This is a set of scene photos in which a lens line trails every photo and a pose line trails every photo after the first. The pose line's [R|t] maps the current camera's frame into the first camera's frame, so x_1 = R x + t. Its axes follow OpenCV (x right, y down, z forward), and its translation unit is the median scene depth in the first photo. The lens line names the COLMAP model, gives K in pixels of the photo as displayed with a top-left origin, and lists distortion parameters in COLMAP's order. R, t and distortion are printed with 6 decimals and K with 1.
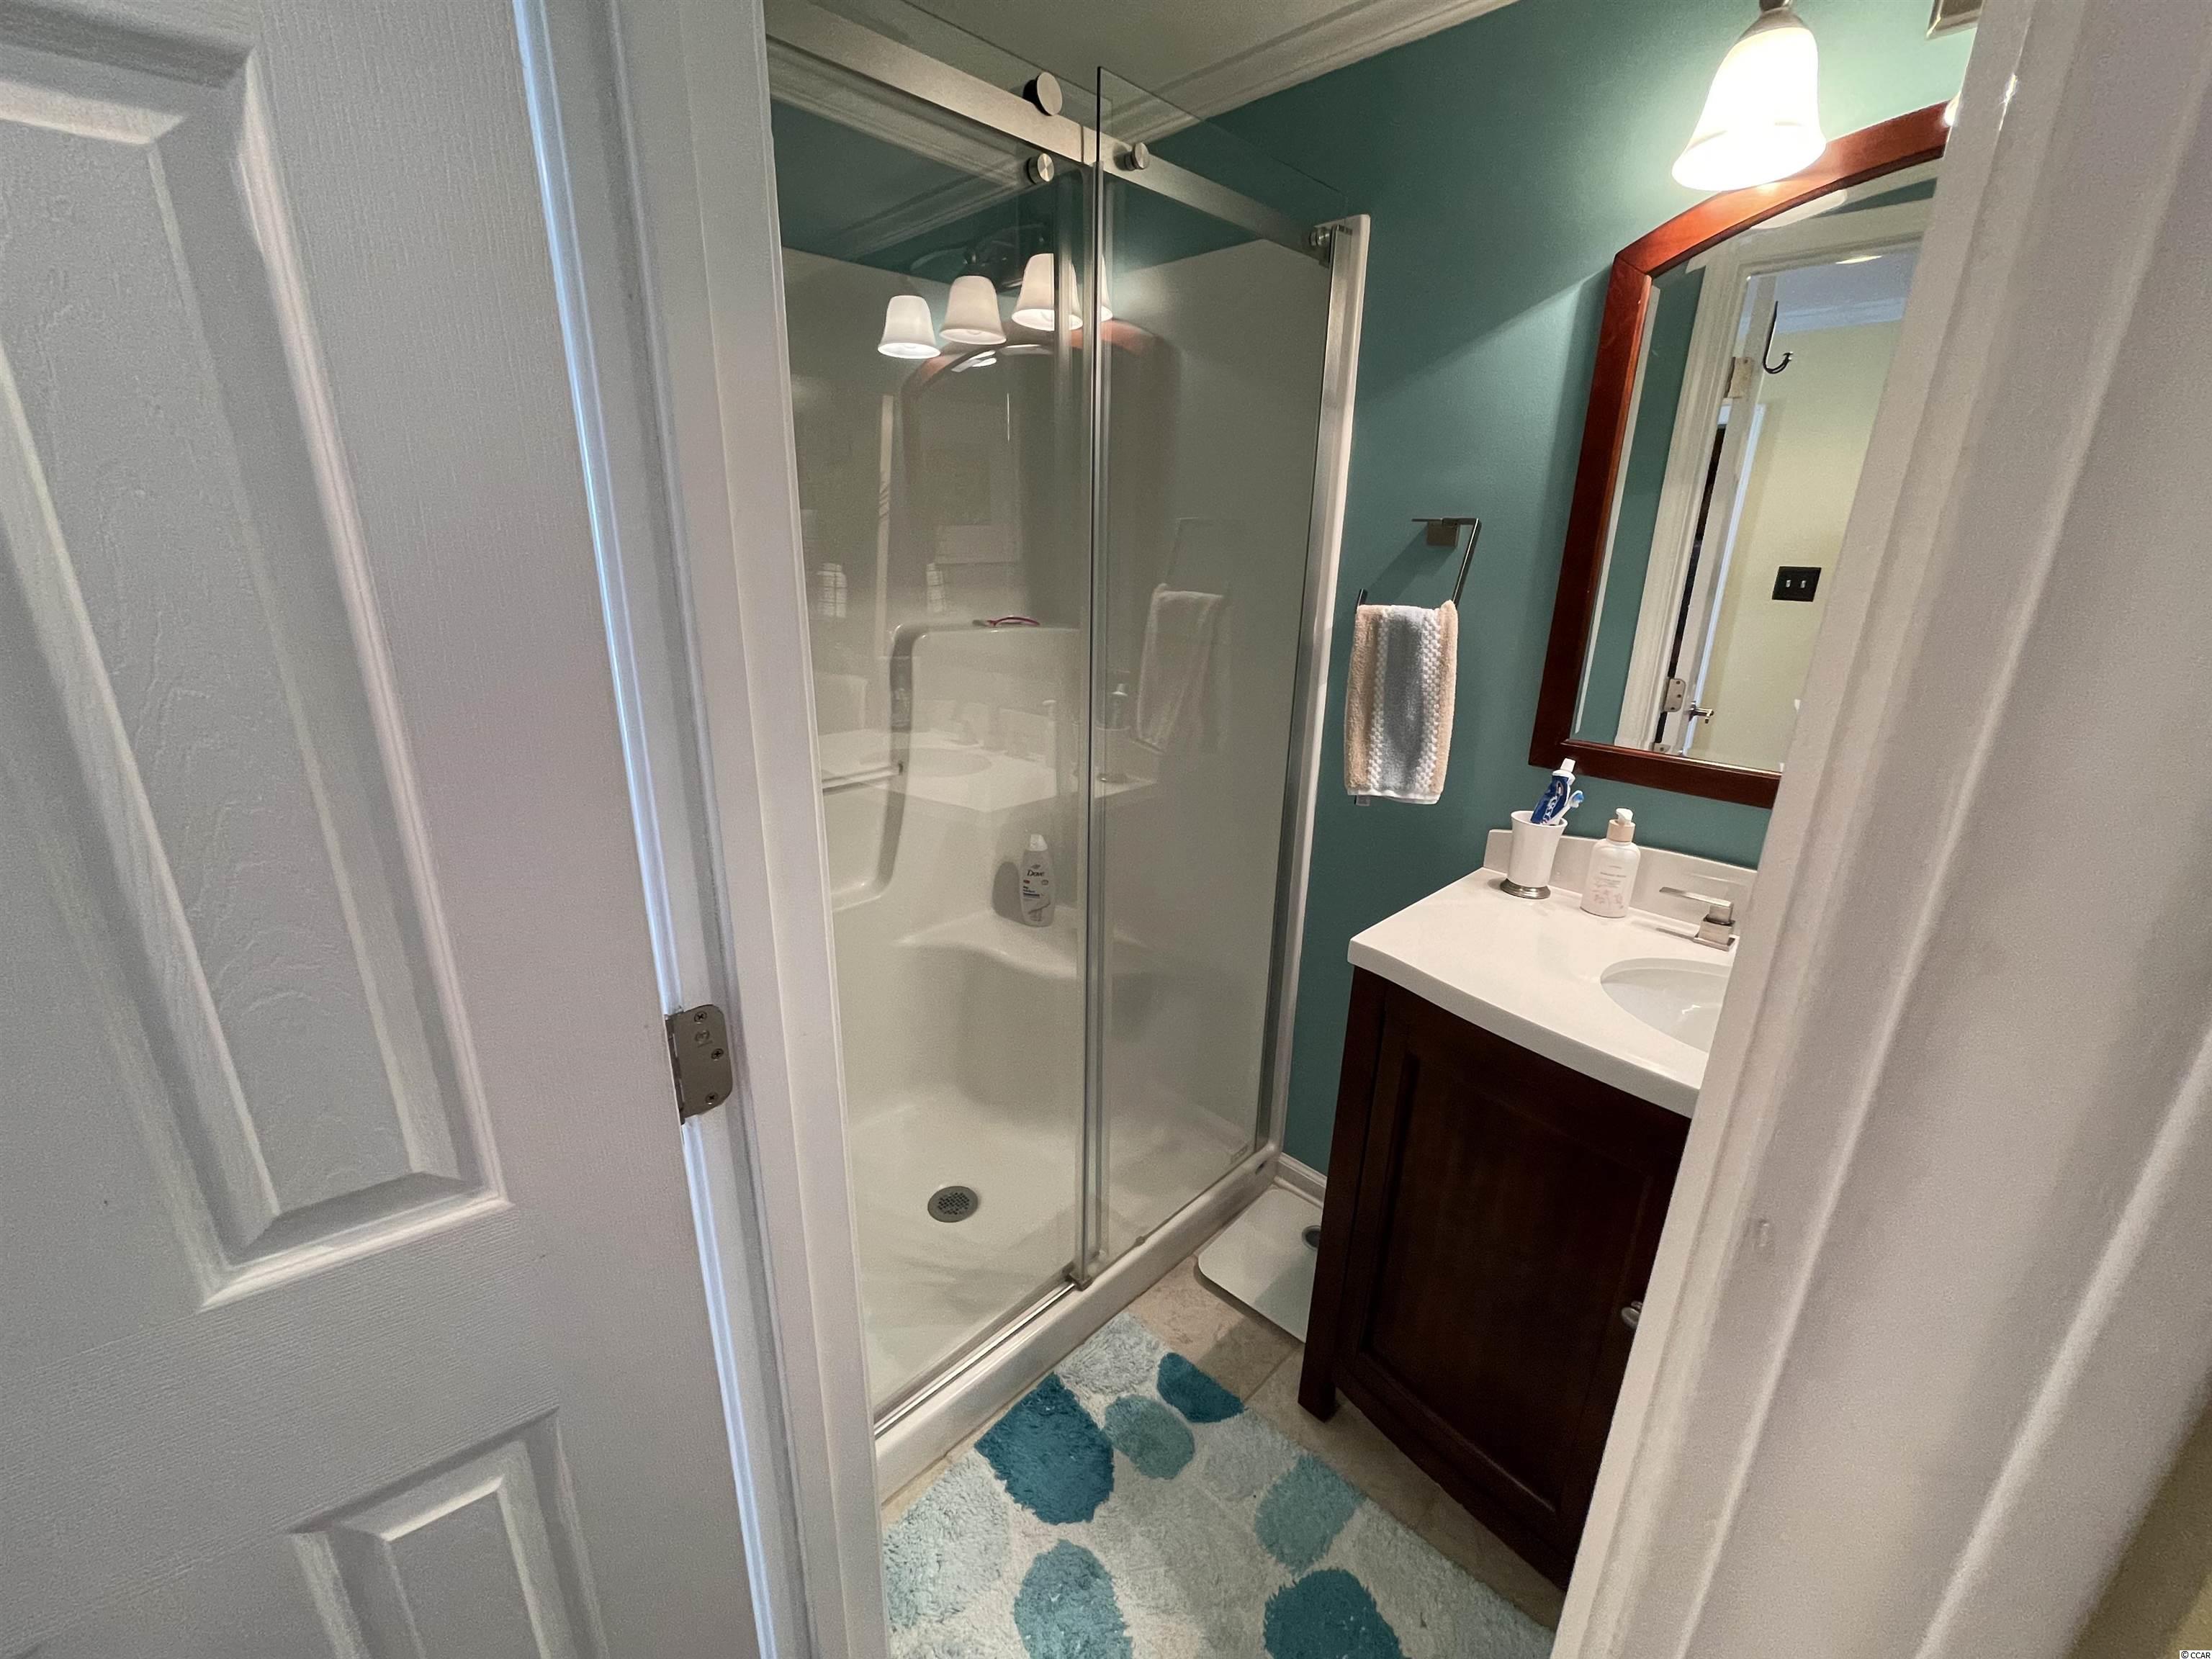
lens RADIAL K [[880.9, 0, 1106.0], [0, 880.9, 829.5], [0, 0, 1]] dist [-0.021689, -0.000015]
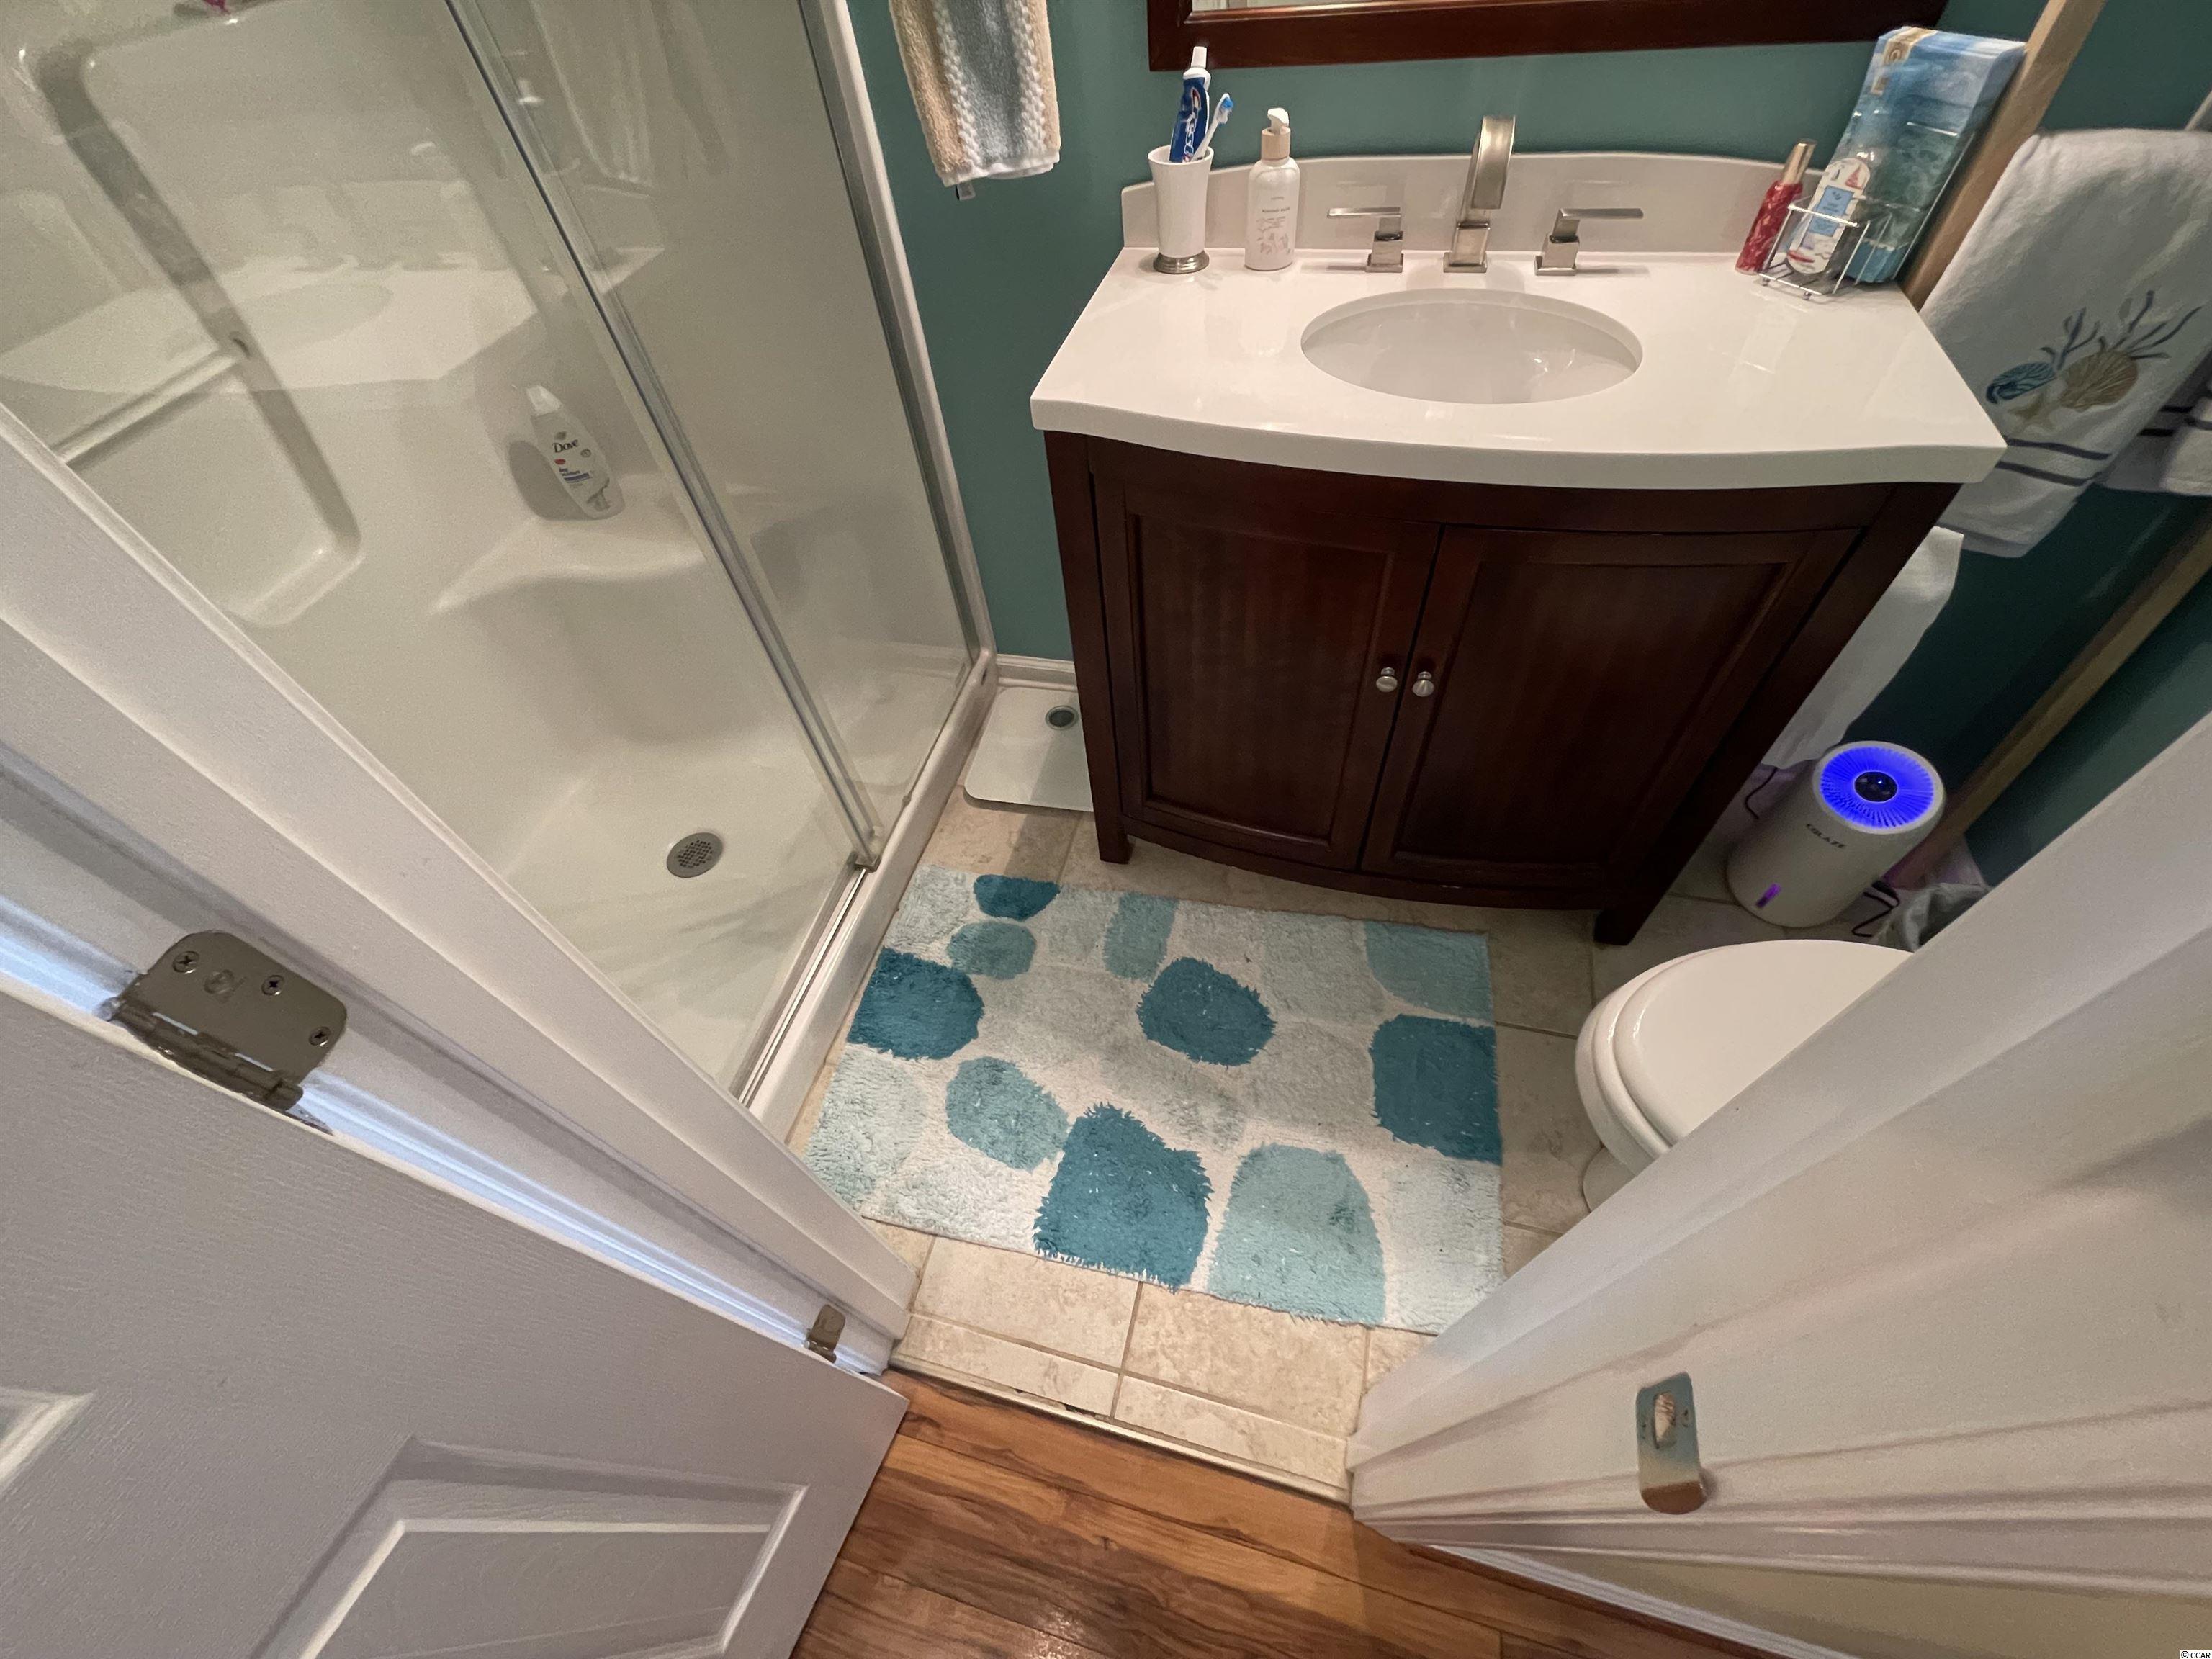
lens RADIAL K [[879.8, 0, 1101.2], [0, 879.8, 823.8], [0, 0, 1]] dist [0.004775, -0.004477]
pose [[0.856496, -0.454888, 0.243909, -0.029563], [0.253139, 0.782013, 0.569540, -0.009973], [-0.449817, -0.426066, 0.784941, 0.151394]]
